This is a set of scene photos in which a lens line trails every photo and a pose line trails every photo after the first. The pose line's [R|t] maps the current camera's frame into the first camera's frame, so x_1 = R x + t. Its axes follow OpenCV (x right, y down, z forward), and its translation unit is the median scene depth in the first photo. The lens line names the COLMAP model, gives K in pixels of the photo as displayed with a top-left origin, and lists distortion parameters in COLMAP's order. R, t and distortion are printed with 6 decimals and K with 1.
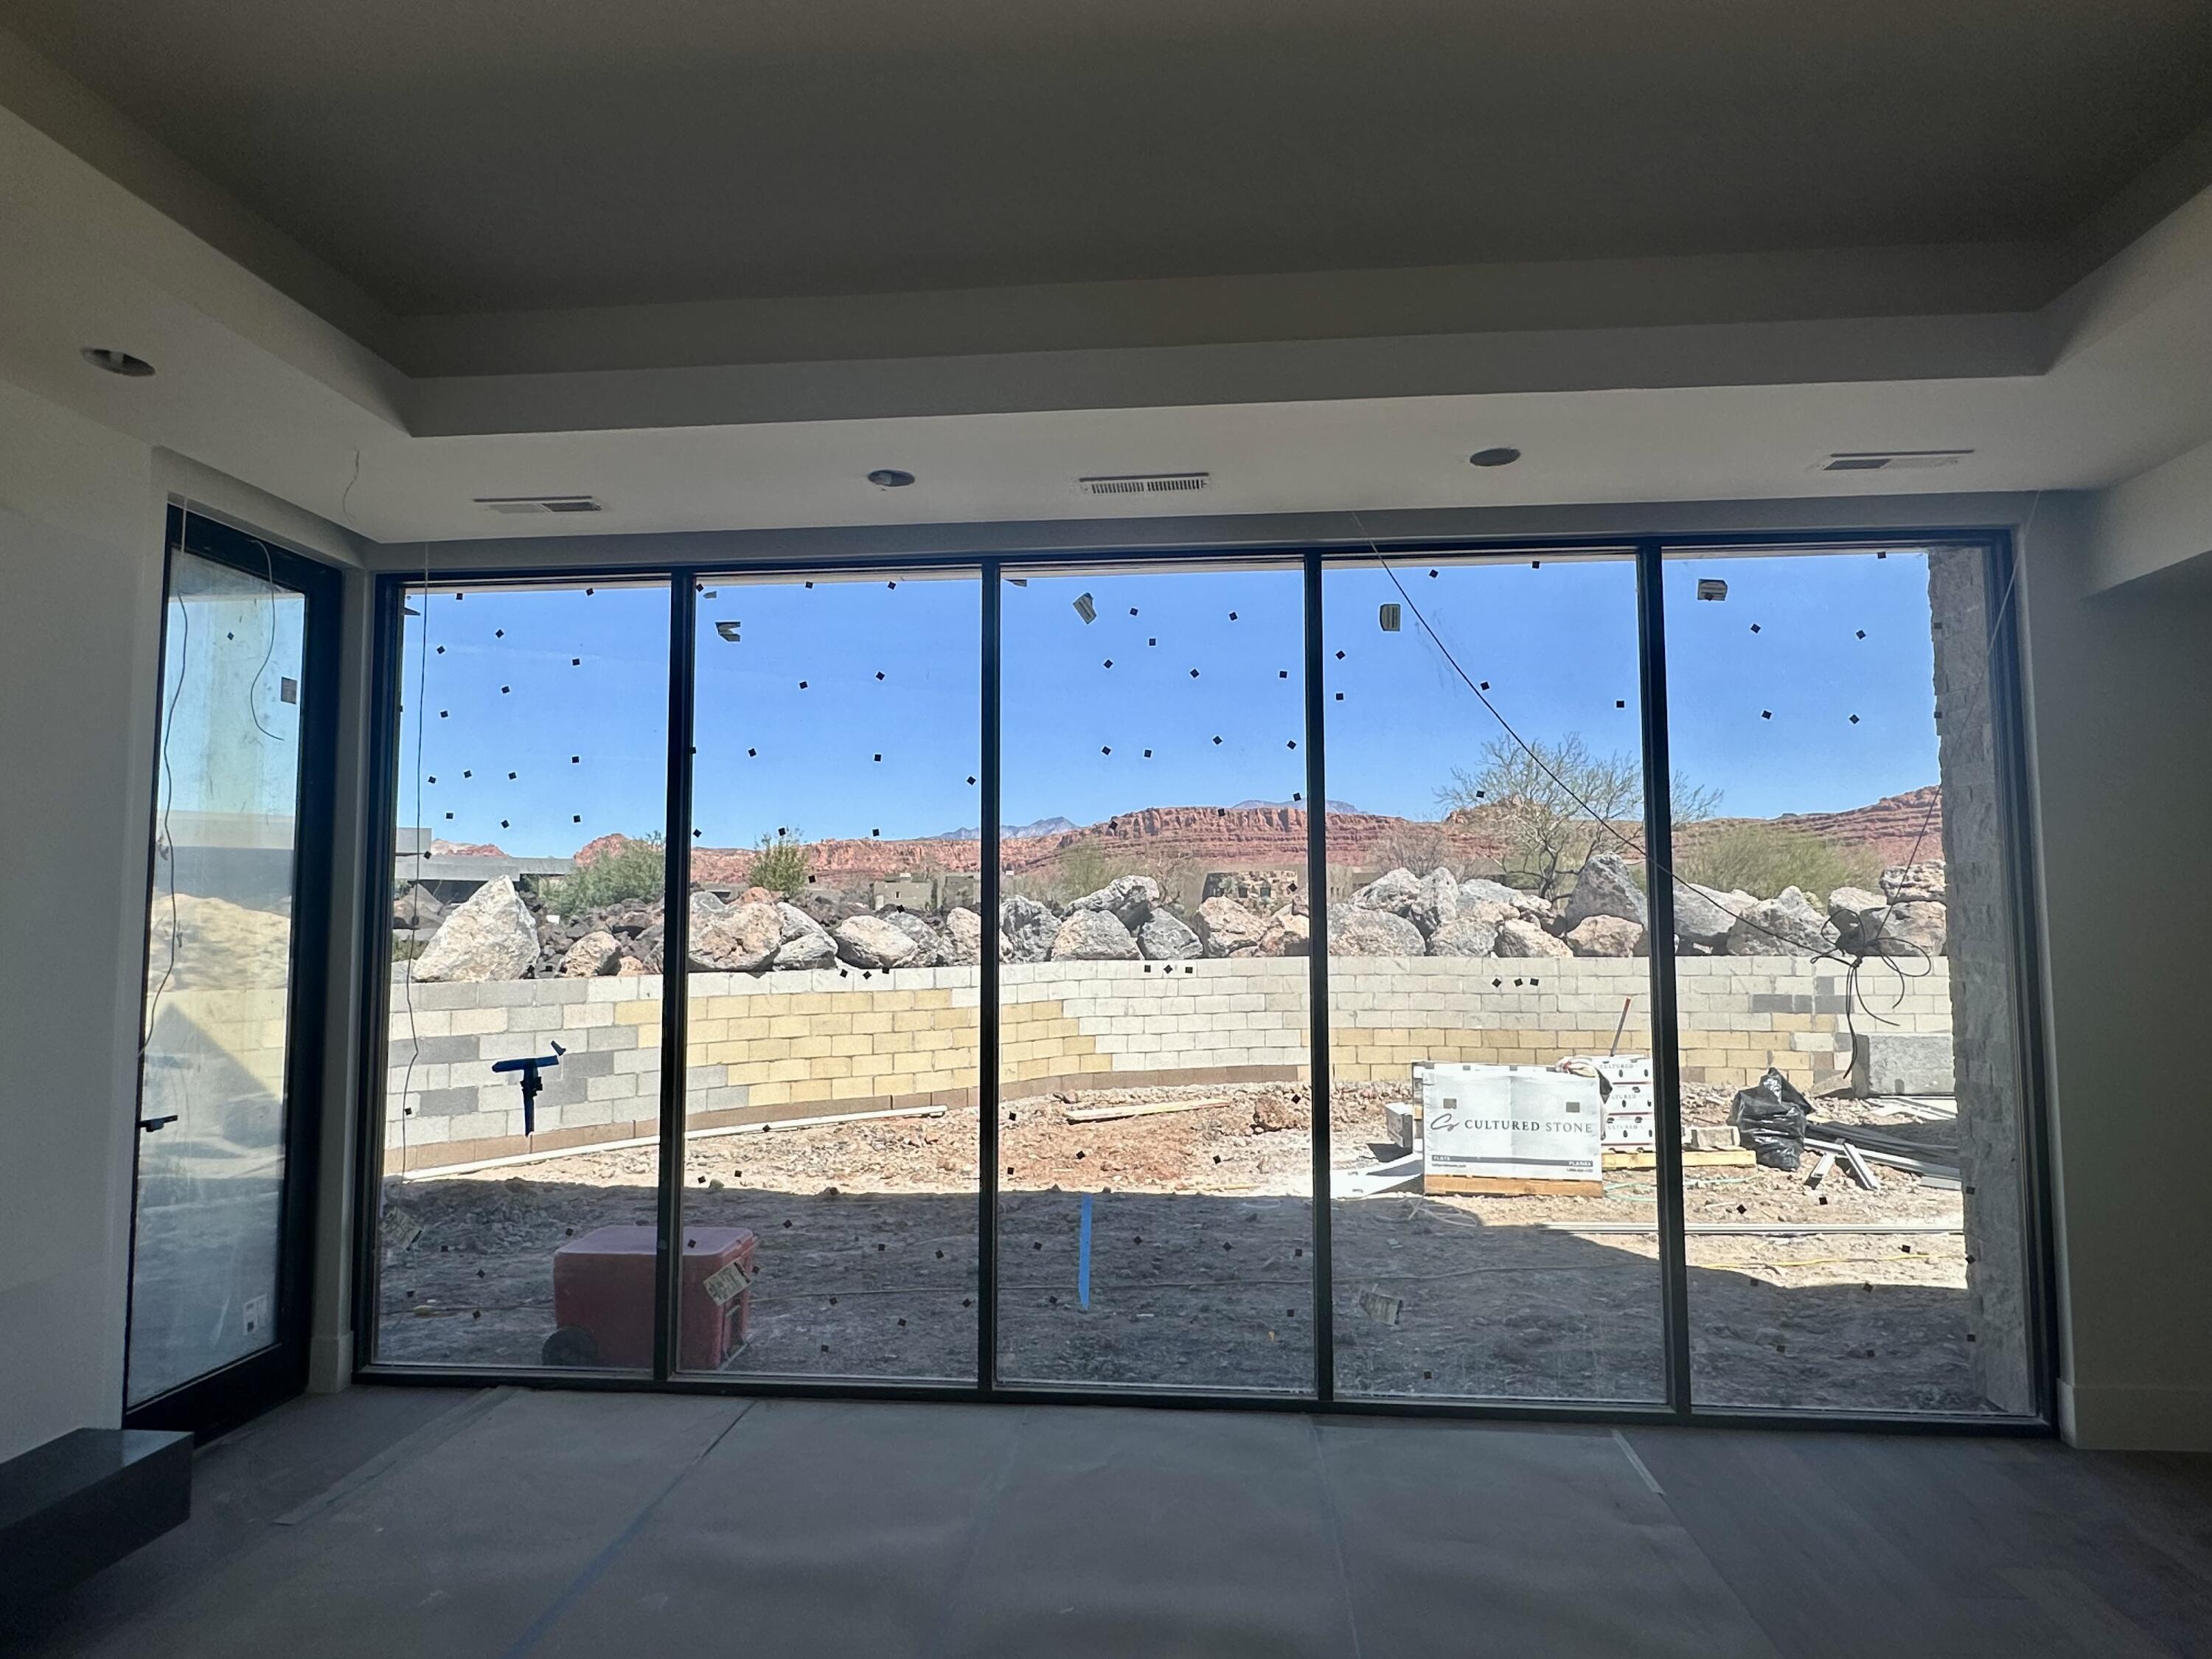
lens RADIAL K [[1236.5, 0, 1104.2], [0, 1236.5, 834.0], [0, 0, 1]] dist [-0.001231, 0.001874]
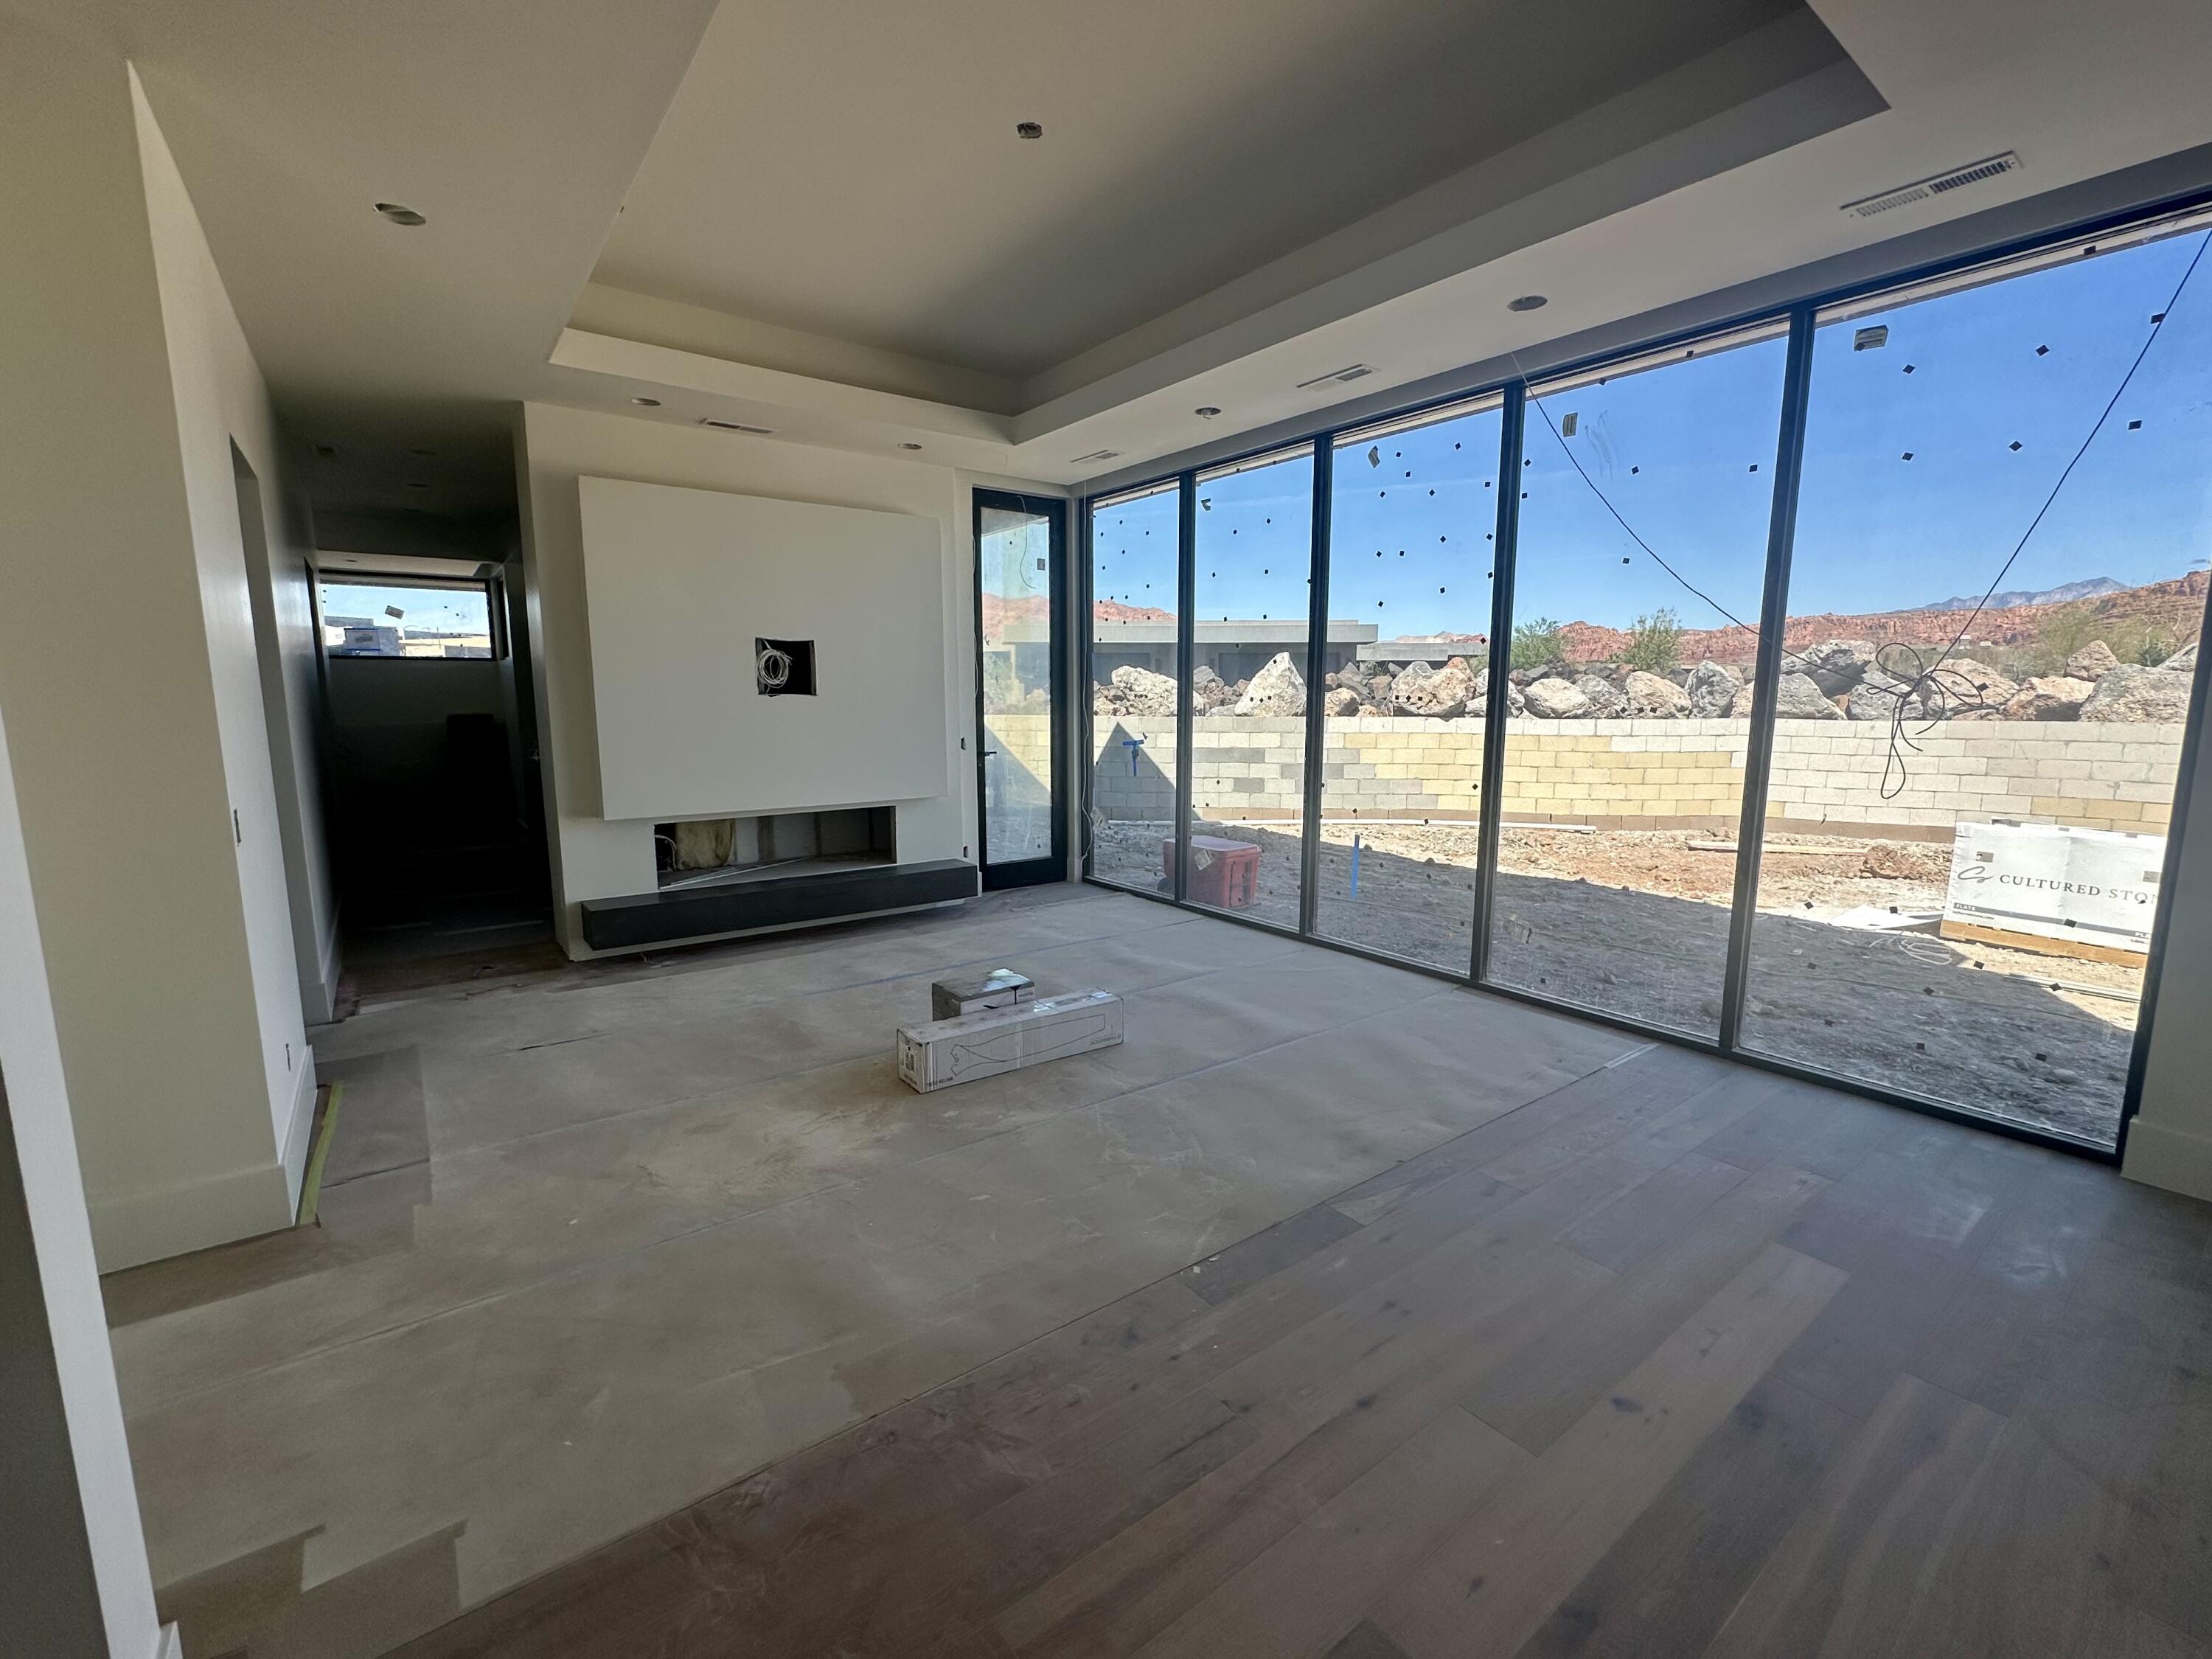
lens RADIAL K [[943.8, 0, 1102.6], [0, 943.8, 838.8], [0, 0, 1]] dist [0.000254, -0.000831]
pose [[0.670242, 0.119940, -0.732387, 0.315480], [0.045663, 0.978320, 0.202004, 0.011866], [0.740737, -0.168835, 0.650234, -0.034696]]
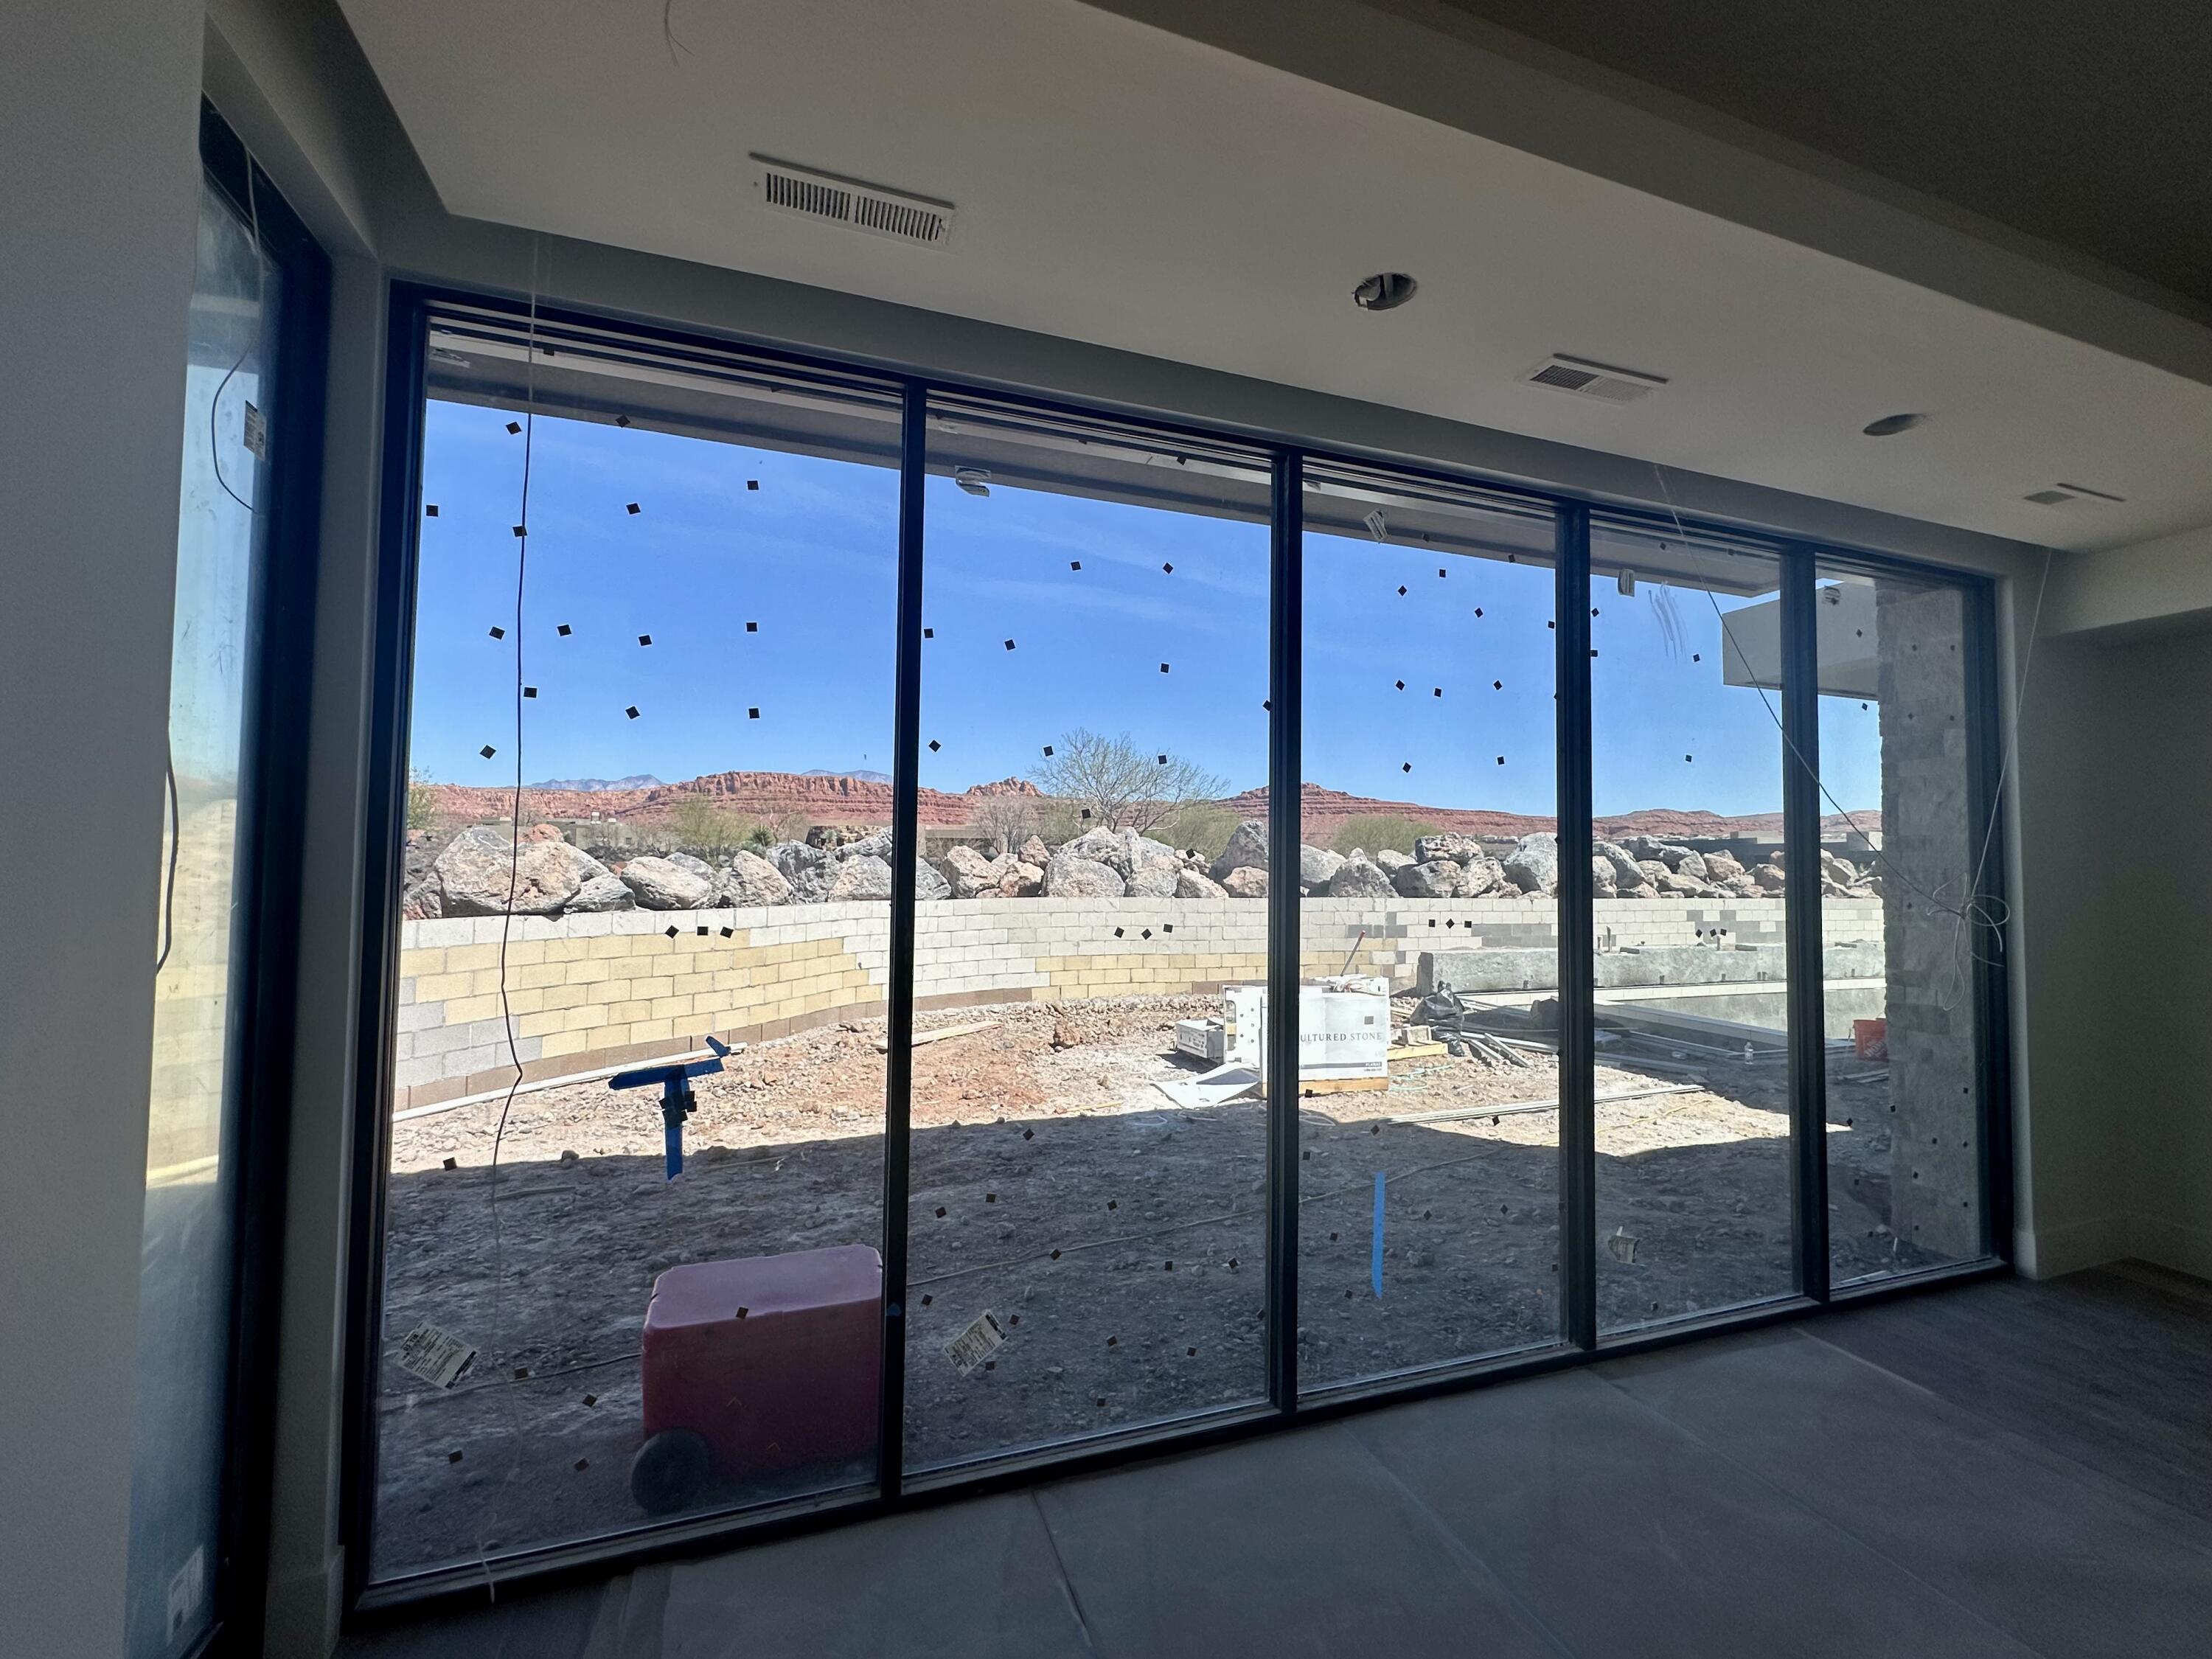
lens RADIAL K [[934.6, 0, 1112.6], [0, 934.6, 824.9], [0, 0, 1]] dist [-0.000593, -0.000267]
pose [[0.909421, 0.033002, 0.414566, -0.224119], [-0.043800, 0.998903, 0.016563, 0.015676], [-0.413564, -0.033221, 0.909869, 0.214919]]
